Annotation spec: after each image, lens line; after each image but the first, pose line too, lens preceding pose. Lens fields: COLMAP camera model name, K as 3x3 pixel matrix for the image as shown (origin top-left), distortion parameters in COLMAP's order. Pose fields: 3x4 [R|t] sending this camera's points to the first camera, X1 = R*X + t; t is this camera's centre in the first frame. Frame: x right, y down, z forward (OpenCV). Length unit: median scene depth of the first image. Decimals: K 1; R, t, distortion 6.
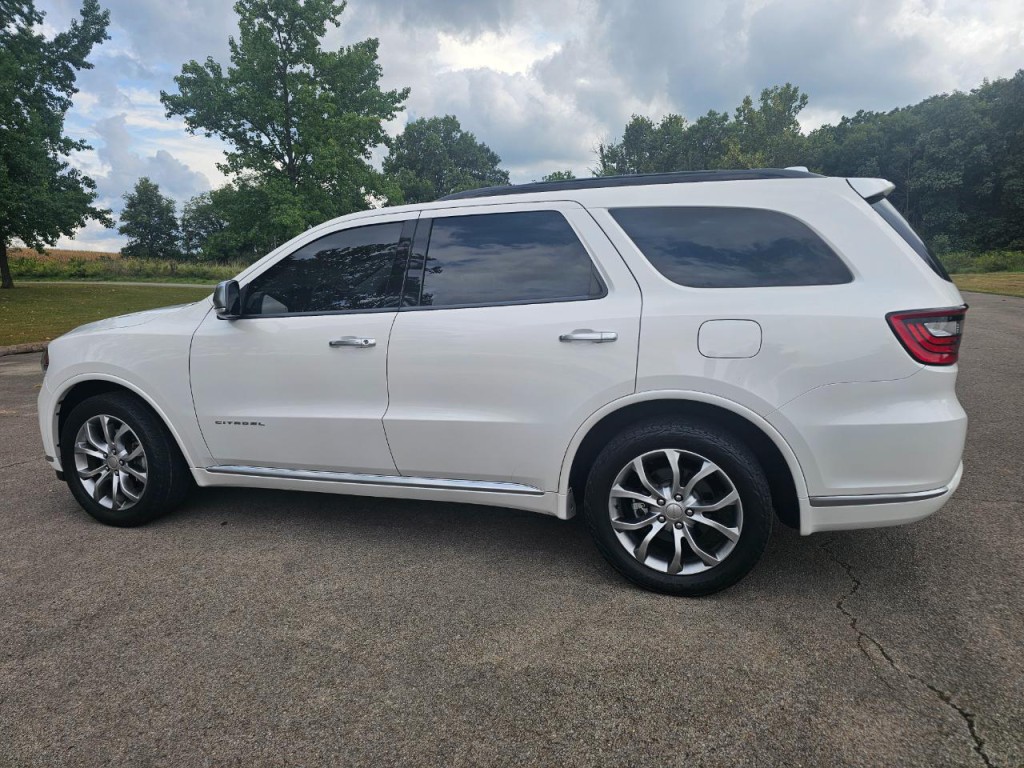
lens RADIAL K [[682.1, 0, 508.2], [0, 682.1, 393.3], [0, 0, 1]] dist [0.047918, -0.034957]
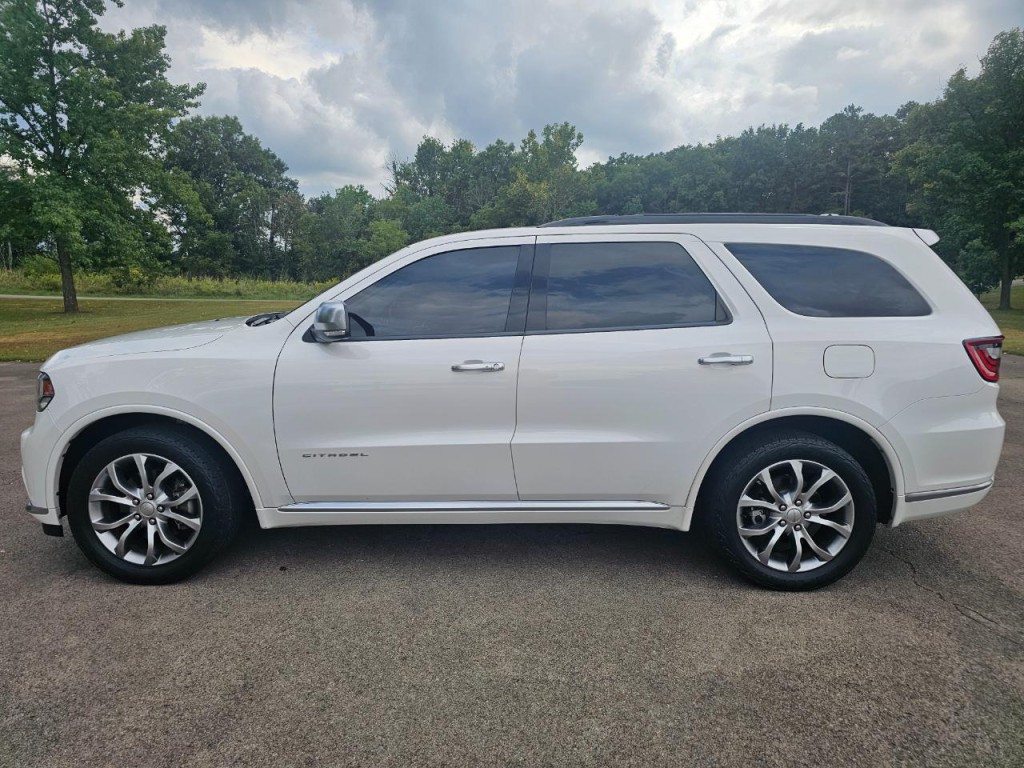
lens RADIAL K [[682.1, 0, 512.9], [0, 682.1, 390.3], [0, 0, 1]] dist [0.047918, -0.034957]
pose [[0.950690, -0.019303, 0.309542, -0.056331], [0.027708, 0.999356, -0.022780, -0.001977], [-0.308903, 0.030234, 0.950613, 0.006917]]
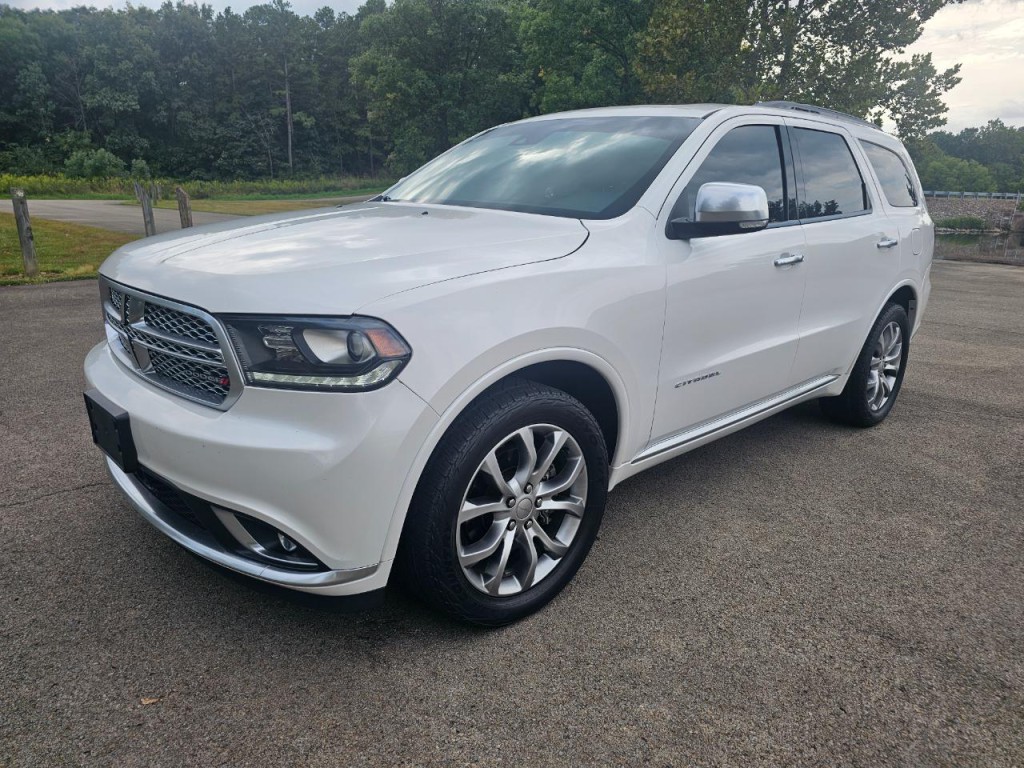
lens RADIAL K [[682.1, 0, 522.7], [0, 682.1, 378.9], [0, 0, 1]] dist [0.047918, -0.034957]
pose [[0.477130, -0.189439, 0.858173, -0.037468], [0.116653, 0.981502, 0.151806, -0.007759], [-0.871056, 0.027677, 0.490403, 0.066732]]
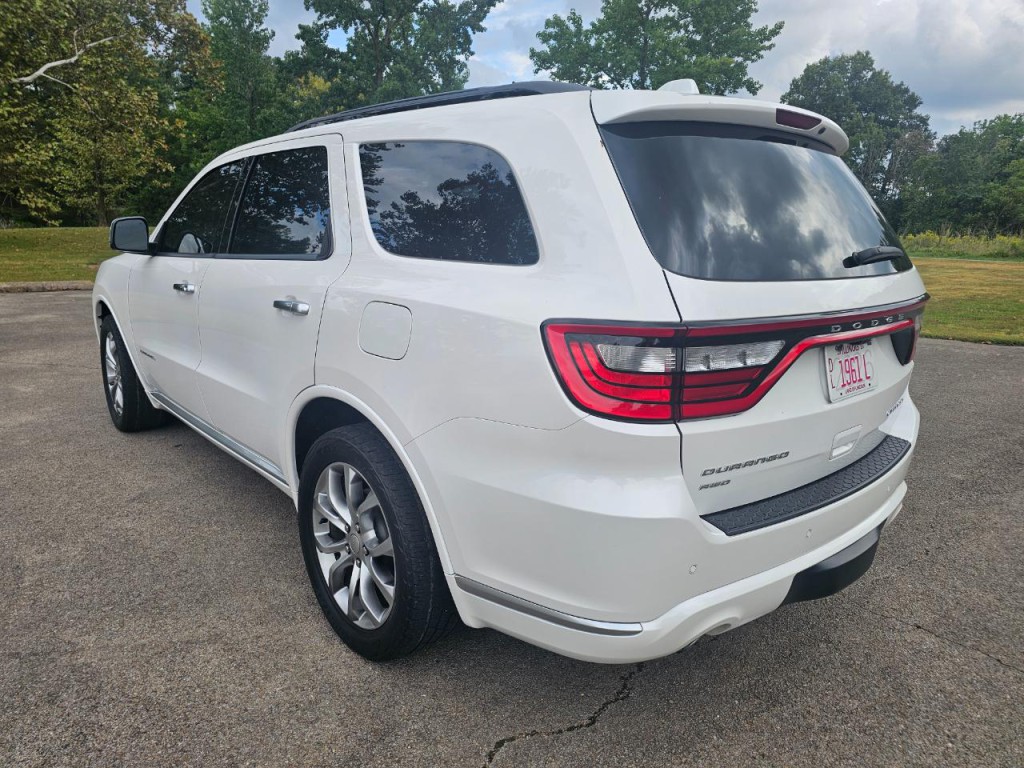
lens RADIAL K [[687.3, 0, 508.0], [0, 687.3, 399.4], [0, 0, 1]] dist [0.024163, -0.007906]
pose [[0.861141, 0.173962, -0.477674, 0.076804], [-0.141048, 0.984497, 0.104262, -0.009804], [0.488407, -0.022409, 0.872328, 0.042665]]
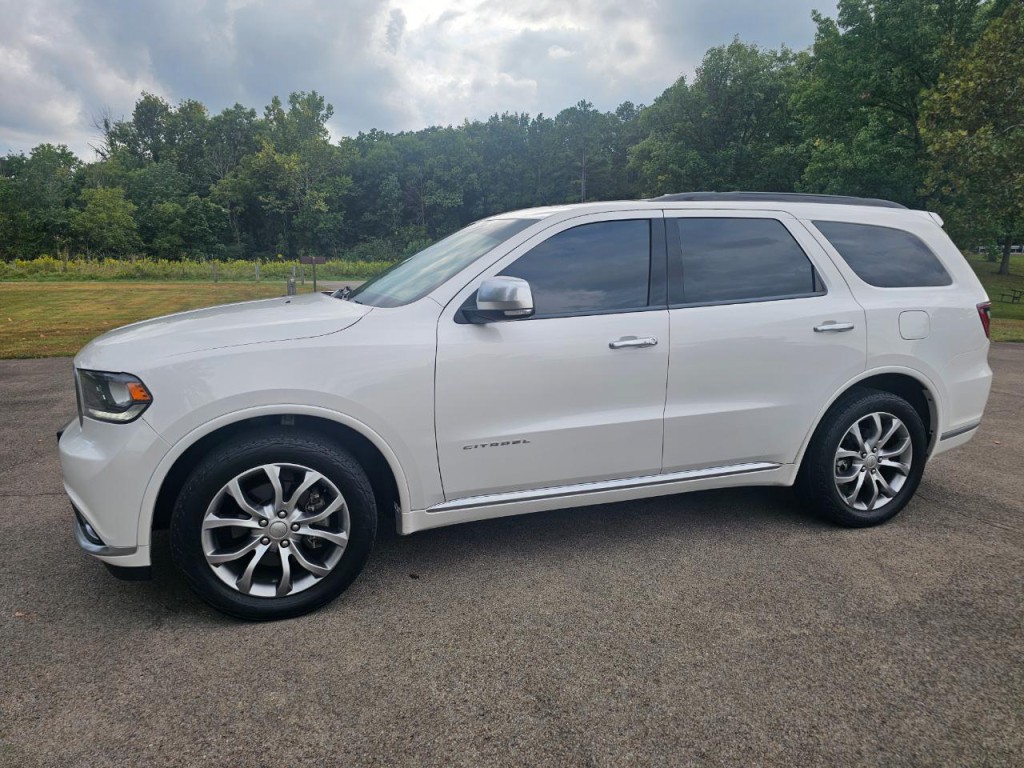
lens RADIAL K [[682.1, 0, 509.8], [0, 682.1, 390.8], [0, 0, 1]] dist [0.047918, -0.034957]
pose [[0.782922, -0.085219, 0.616256, -0.112408], [0.087173, 0.995828, 0.026959, -0.005524], [-0.615983, 0.032614, 0.787084, 0.041208]]
